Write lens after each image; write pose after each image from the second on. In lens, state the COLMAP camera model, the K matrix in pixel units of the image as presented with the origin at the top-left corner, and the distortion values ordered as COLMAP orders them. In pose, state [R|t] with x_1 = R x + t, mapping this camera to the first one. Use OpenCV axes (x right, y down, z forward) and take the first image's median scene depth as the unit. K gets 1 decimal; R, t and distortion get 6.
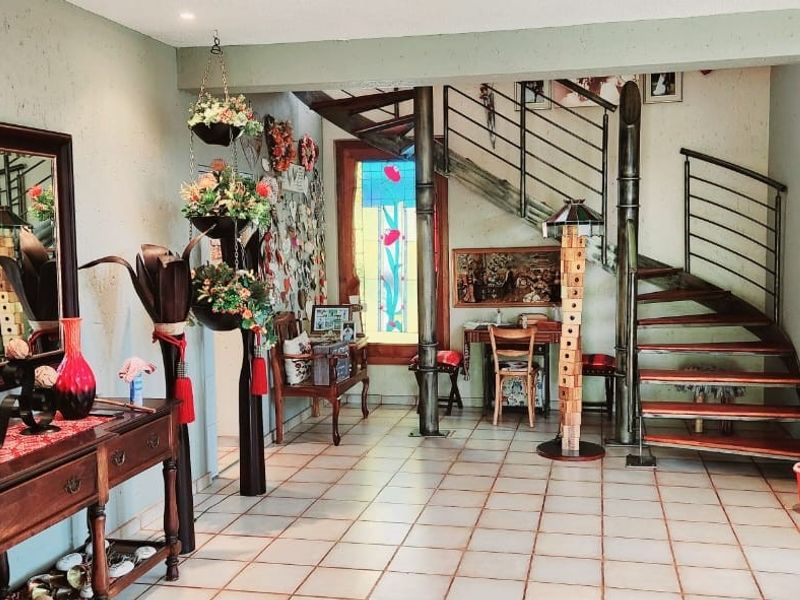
lens RADIAL K [[847.6, 0, 400.0], [0, 847.6, 300.0], [0, 0, 1]] dist [0.059956, 0.001599]
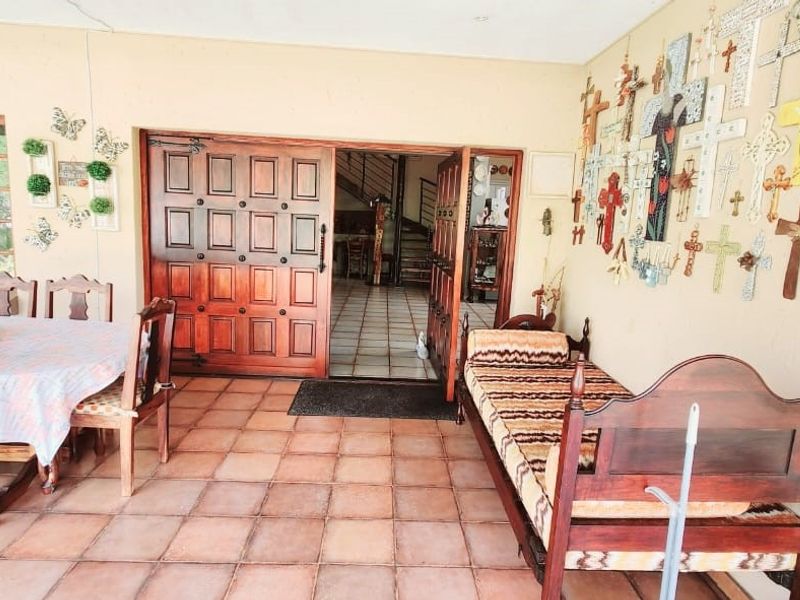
lens RADIAL K [[618.6, 0, 400.0], [0, 618.6, 300.0], [0, 0, 1]] dist [0.011682, -0.055889]
pose [[0.964546, 0.028369, 0.262385, -0.235234], [-0.043798, 0.997626, 0.053144, 0.107566], [-0.260255, -0.062752, 0.963499, -0.899305]]
